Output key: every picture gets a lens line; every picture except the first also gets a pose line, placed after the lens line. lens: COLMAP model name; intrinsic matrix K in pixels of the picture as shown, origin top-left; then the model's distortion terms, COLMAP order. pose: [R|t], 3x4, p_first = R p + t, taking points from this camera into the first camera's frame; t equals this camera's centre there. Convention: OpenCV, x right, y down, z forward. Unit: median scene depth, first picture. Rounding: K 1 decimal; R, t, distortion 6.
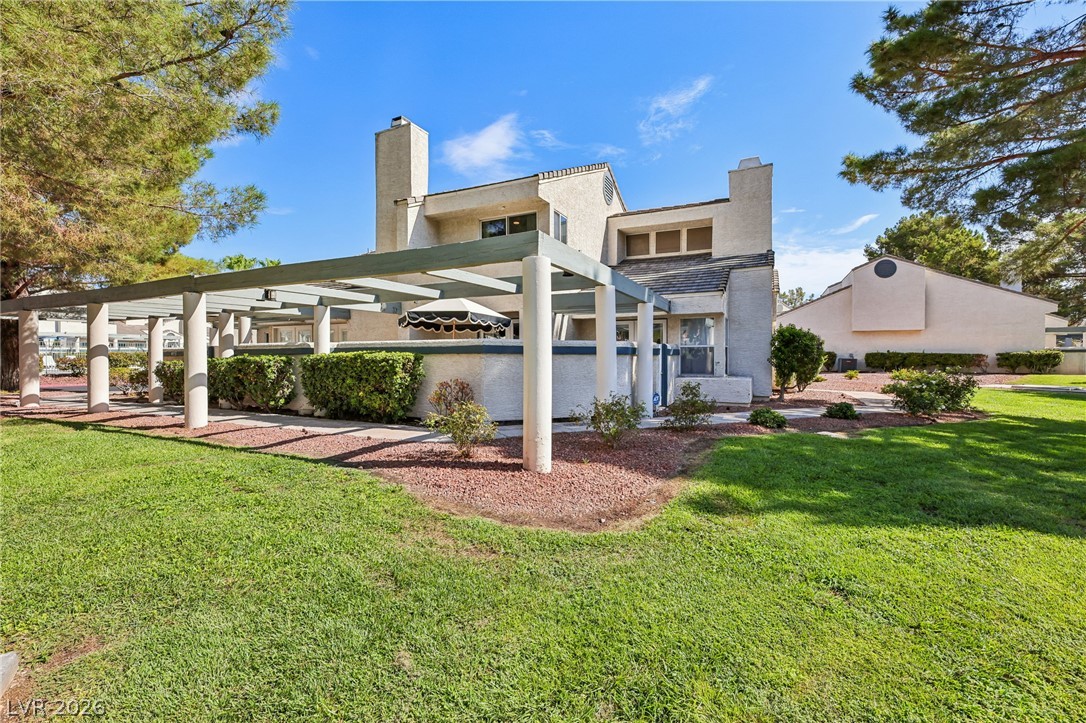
lens RADIAL K [[473.3, 0, 543.0], [0, 473.3, 361.5], [0, 0, 1]] dist [0.000377, 0.000102]
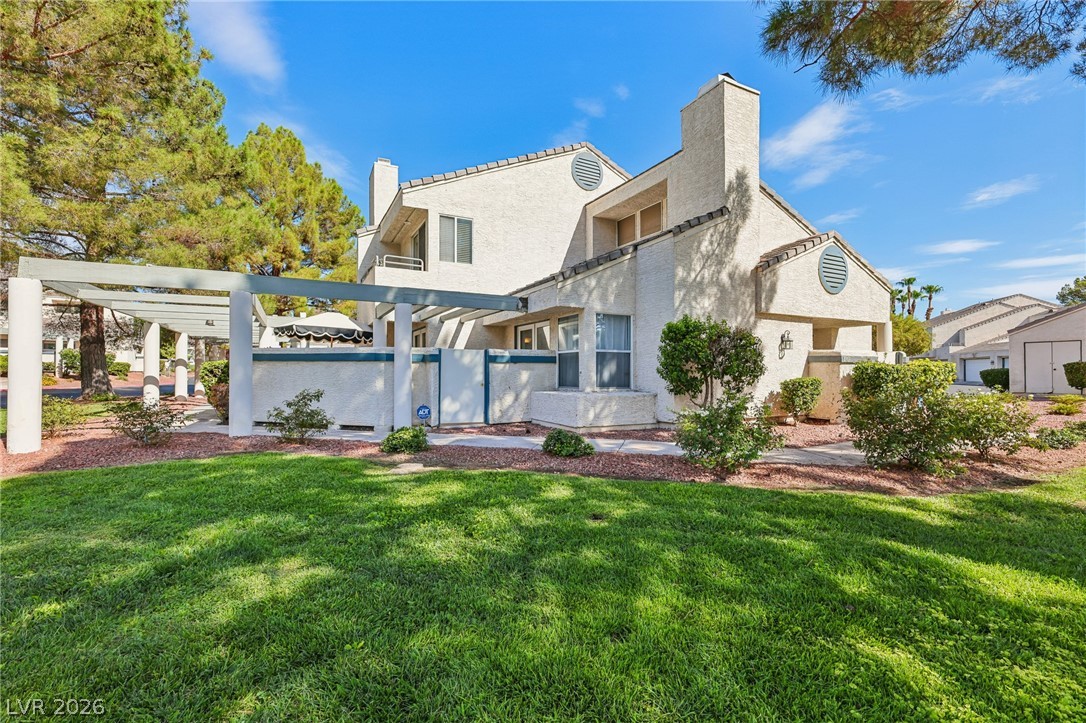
lens RADIAL K [[479.4, 0, 543.0], [0, 479.4, 361.5], [0, 0, 1]] dist [0.000345, 0.000004]
pose [[0.797817, -0.015310, -0.602705, 0.591765], [-0.003762, 0.999532, -0.030371, 0.007554], [0.602888, 0.026498, 0.797386, 0.262491]]
